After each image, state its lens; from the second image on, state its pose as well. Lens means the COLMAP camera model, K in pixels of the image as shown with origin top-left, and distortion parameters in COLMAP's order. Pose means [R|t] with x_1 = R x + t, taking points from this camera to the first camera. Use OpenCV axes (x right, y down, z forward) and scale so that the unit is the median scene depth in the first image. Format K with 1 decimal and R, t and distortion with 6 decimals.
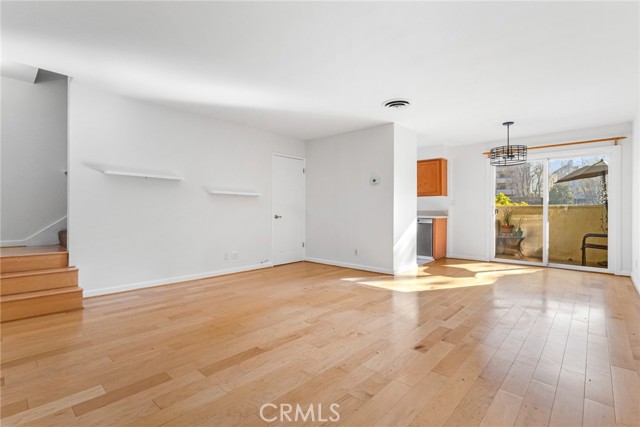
lens RADIAL K [[304.2, 0, 320.0], [0, 304.2, 213.5], [0, 0, 1]] dist [0.002690, 0.000923]
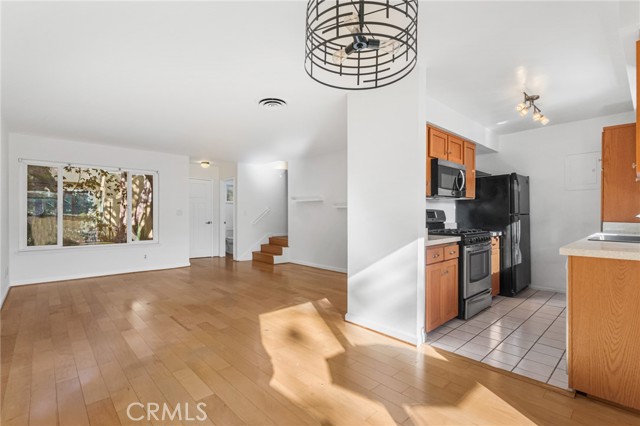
lens RADIAL K [[304.2, 0, 320.0], [0, 304.2, 213.0], [0, 0, 1]] dist [0.002690, 0.000923]
pose [[-0.090908, -0.015290, -0.995742, 0.805558], [-0.009030, 0.999854, -0.014529, -0.021795], [0.995818, 0.007670, -0.091033, 0.890101]]
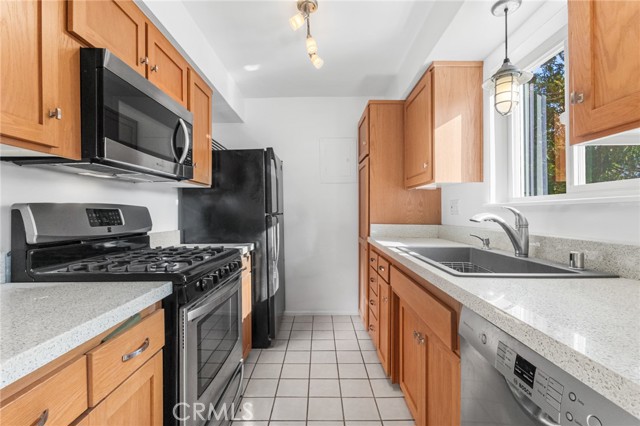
lens RADIAL K [[294.4, 0, 320.0], [0, 294.4, 213.0], [0, 0, 1]] dist [-0.000174, 0.000000]
pose [[0.666063, -0.011768, -0.745802, 0.413869], [0.007276, 0.999930, -0.009280, -0.030683], [0.745860, 0.000755, 0.666103, 1.048025]]
